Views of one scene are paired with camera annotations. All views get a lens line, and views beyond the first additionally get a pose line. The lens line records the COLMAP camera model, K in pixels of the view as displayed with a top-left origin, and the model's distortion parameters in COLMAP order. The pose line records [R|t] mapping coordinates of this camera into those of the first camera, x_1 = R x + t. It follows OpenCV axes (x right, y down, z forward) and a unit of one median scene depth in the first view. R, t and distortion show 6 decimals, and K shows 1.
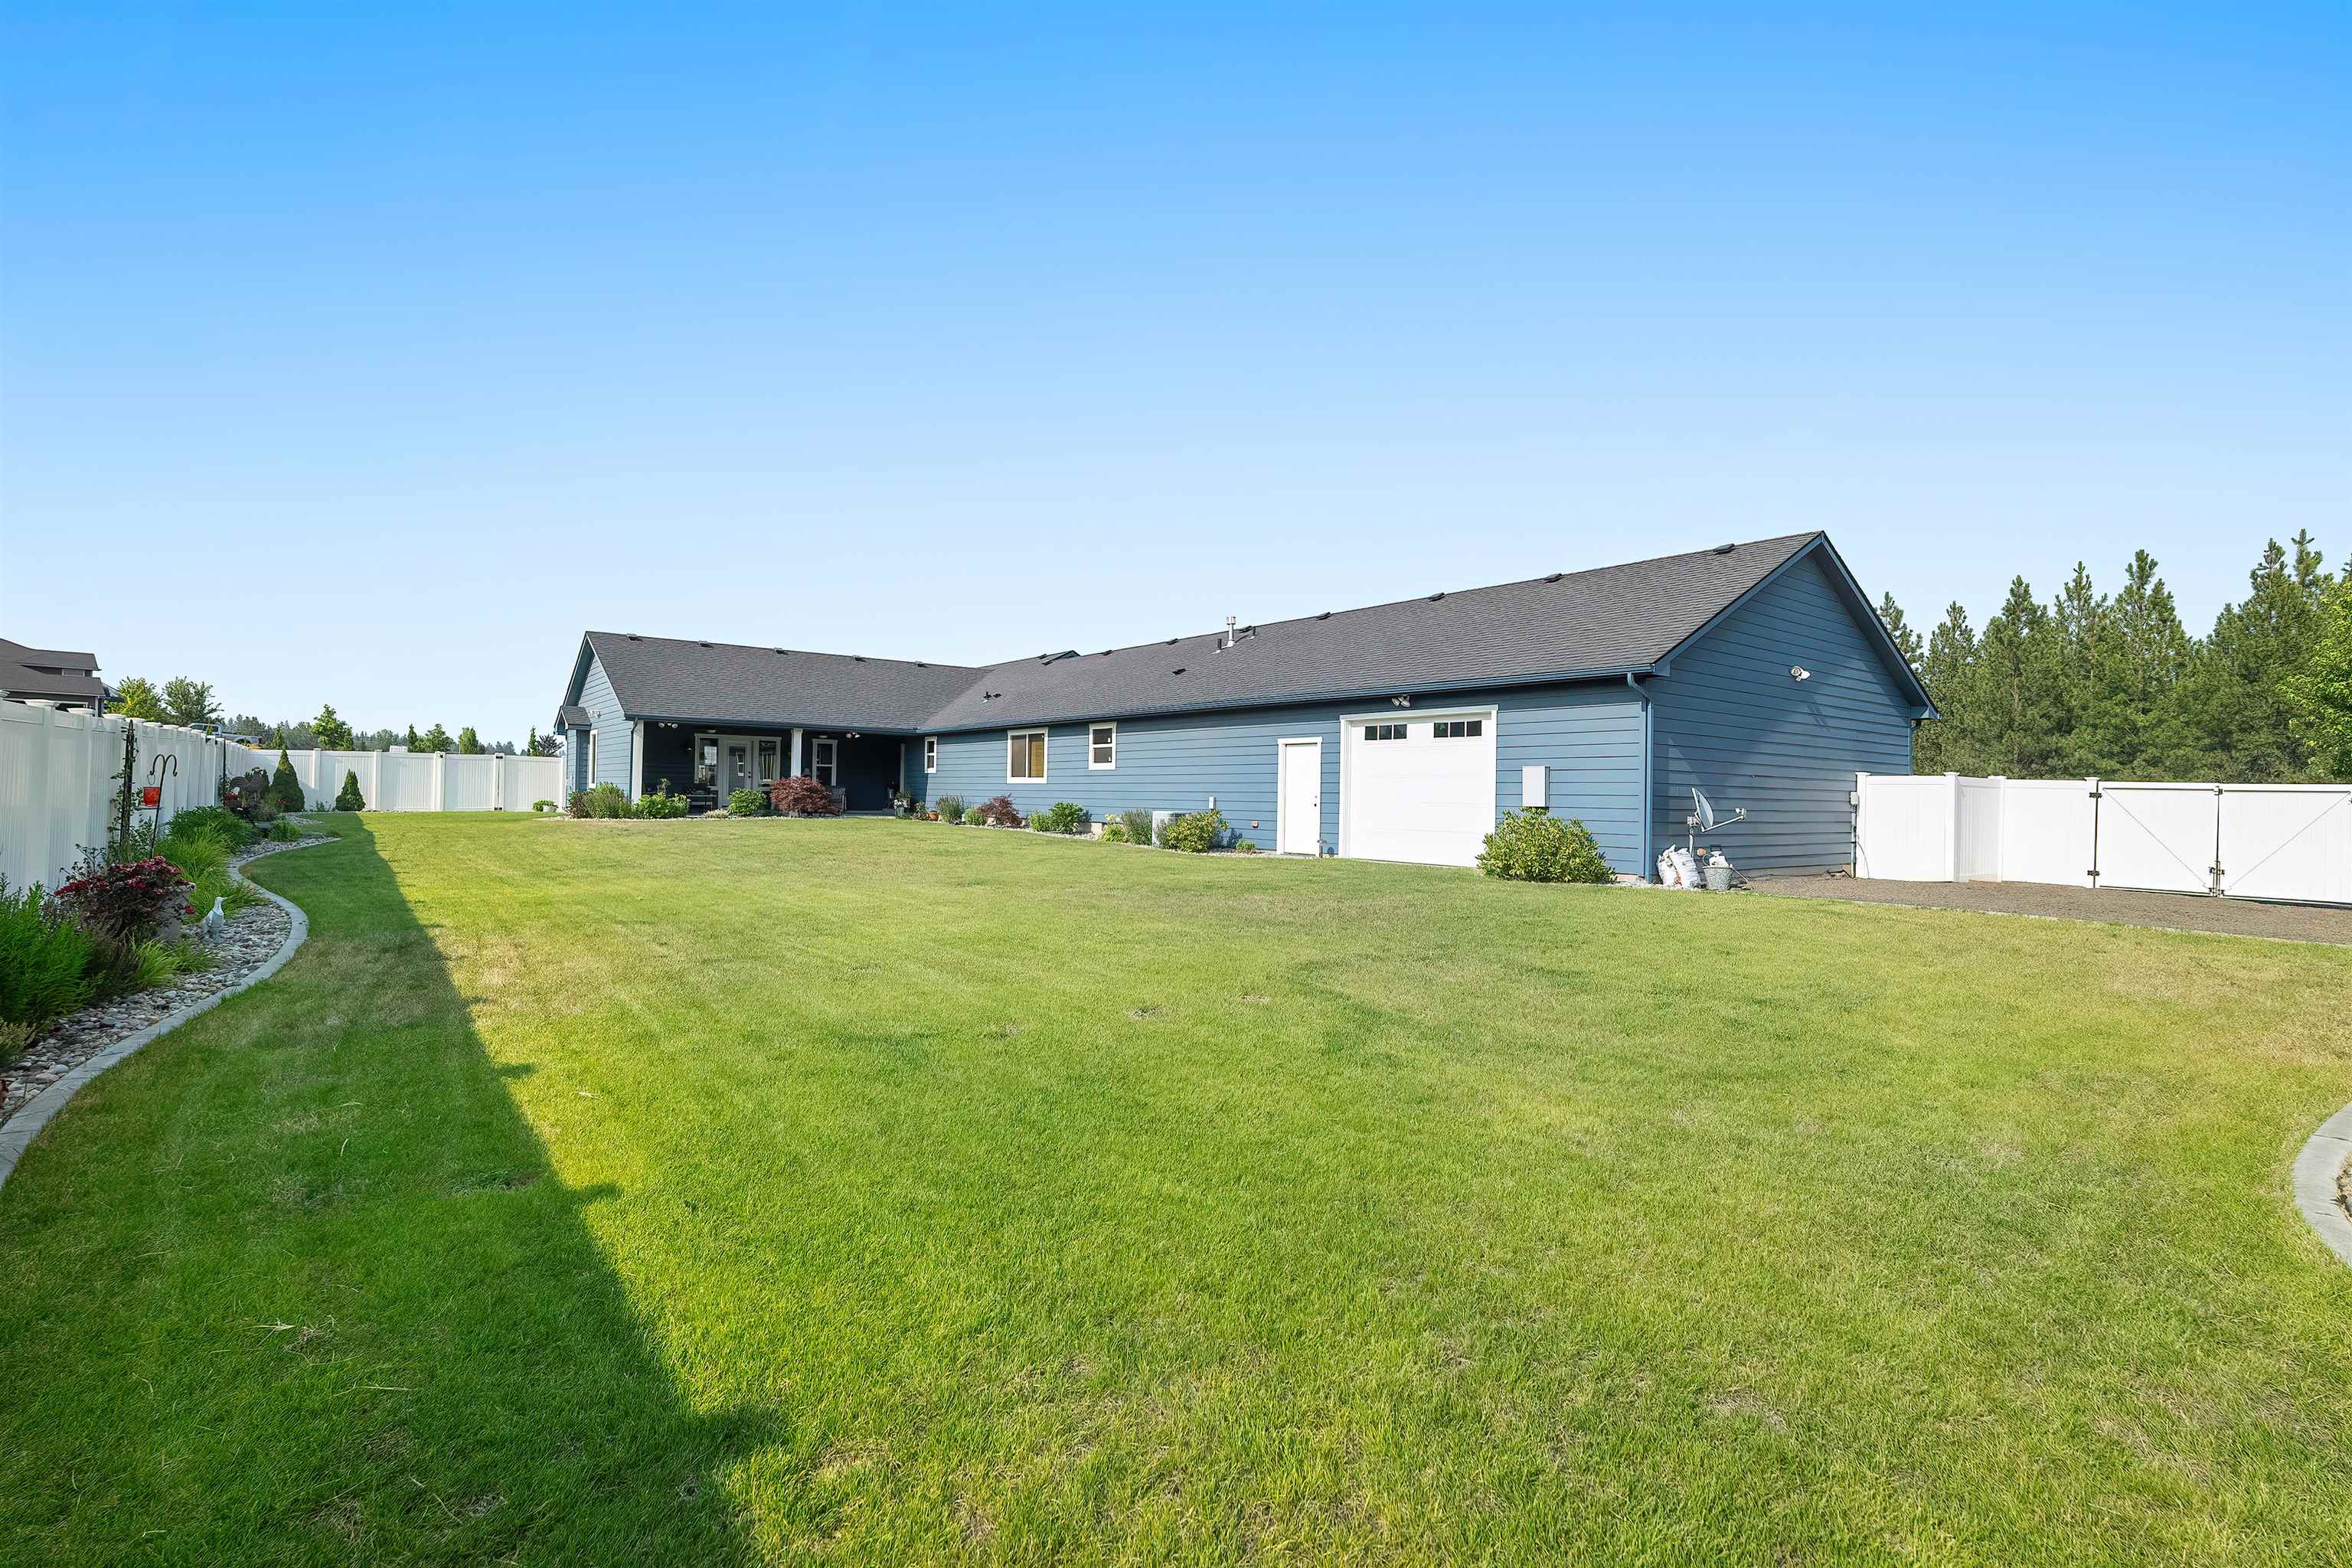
lens RADIAL K [[1090.5, 0, 1170.0], [0, 1090.5, 784.6], [0, 0, 1]] dist [-0.003893, 0.001079]
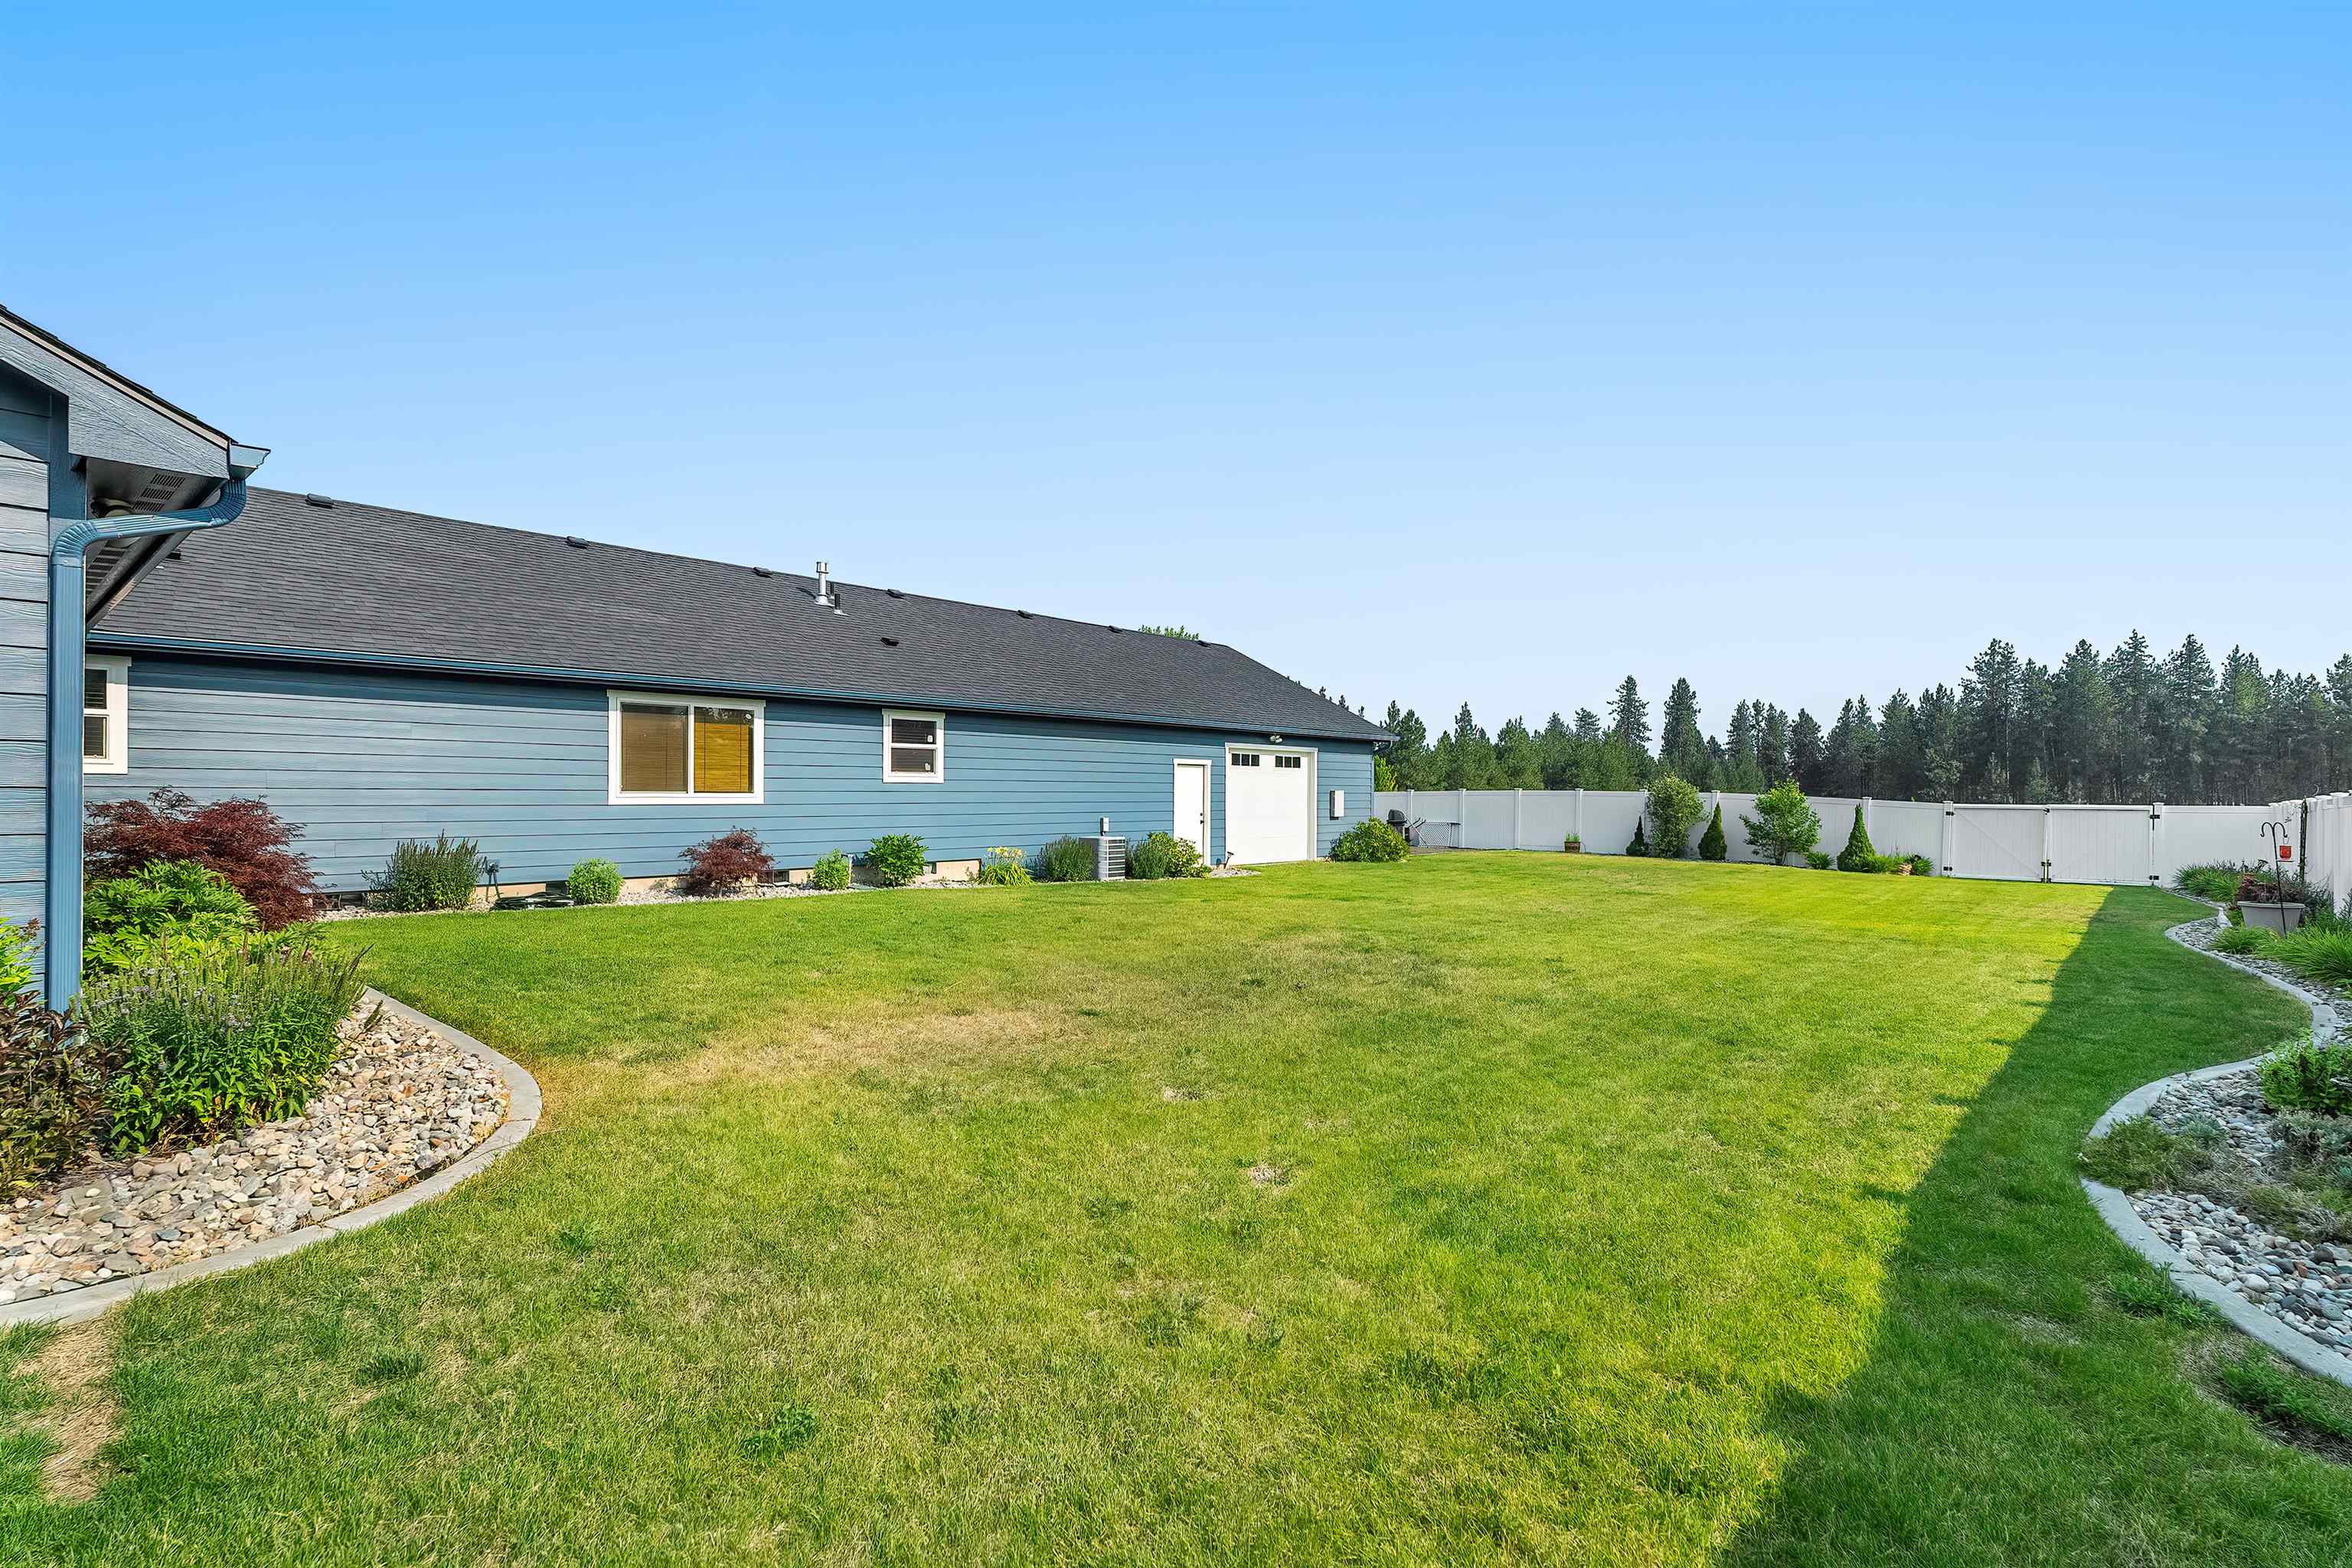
lens RADIAL K [[1090.5, 0, 1155.4], [0, 1090.5, 790.0], [0, 0, 1]] dist [-0.003893, 0.001079]
pose [[-0.191904, -0.016322, 0.981278, -0.743042], [-0.019083, 0.999735, 0.012897, -0.020512], [-0.981228, -0.016251, -0.192164, 0.995370]]
